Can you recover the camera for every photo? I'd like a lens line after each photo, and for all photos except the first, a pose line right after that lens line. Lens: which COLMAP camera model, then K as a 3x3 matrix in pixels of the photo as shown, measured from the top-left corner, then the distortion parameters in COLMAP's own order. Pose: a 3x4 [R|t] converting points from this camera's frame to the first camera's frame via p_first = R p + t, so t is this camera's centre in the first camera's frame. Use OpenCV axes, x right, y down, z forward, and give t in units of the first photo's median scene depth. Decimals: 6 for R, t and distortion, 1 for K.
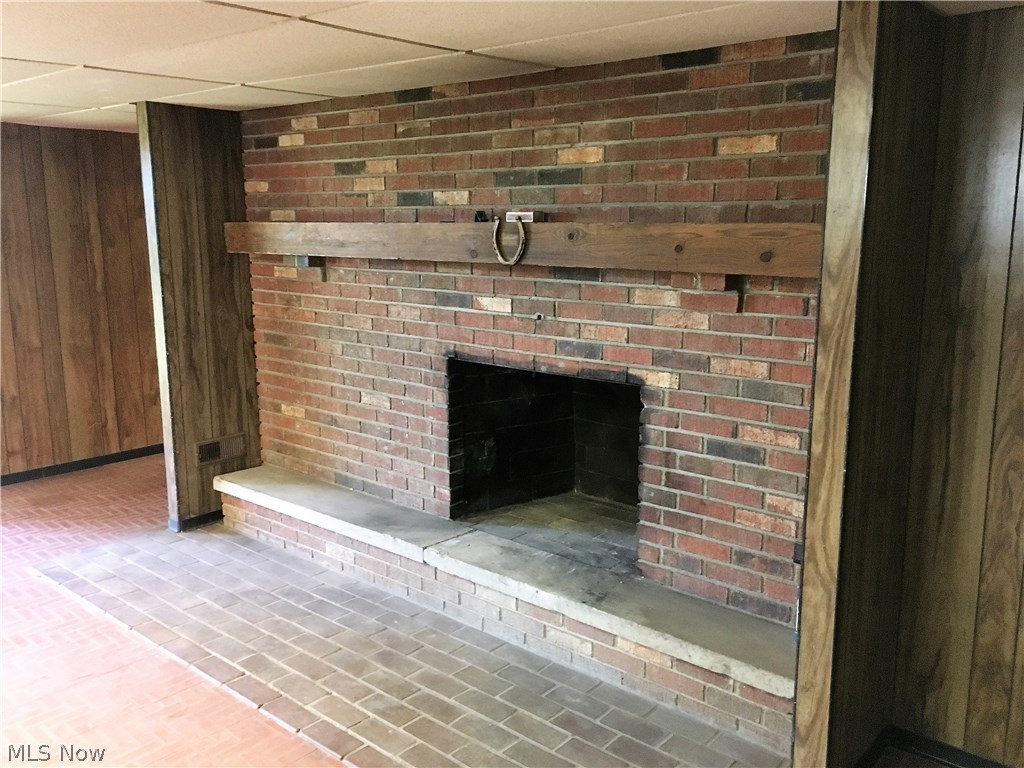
lens RADIAL K [[864.7, 0, 511.7], [0, 864.7, 383.3], [0, 0, 1]] dist [0.069756, -0.089210]
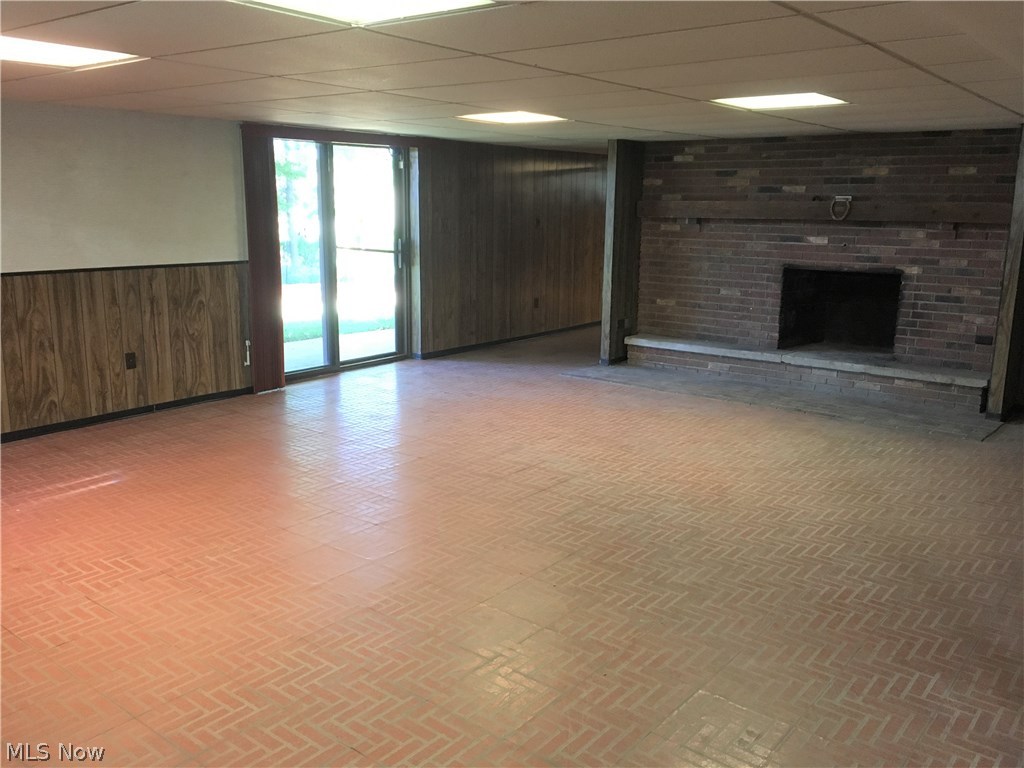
lens RADIAL K [[864.7, 0, 512.0], [0, 864.7, 384.8], [0, 0, 1]] dist [0.069756, -0.089210]
pose [[0.998952, 0.005971, 0.045379, -0.849572], [-0.006815, 0.999806, 0.018463, 0.225518], [-0.045260, -0.018753, 0.998799, -1.088416]]
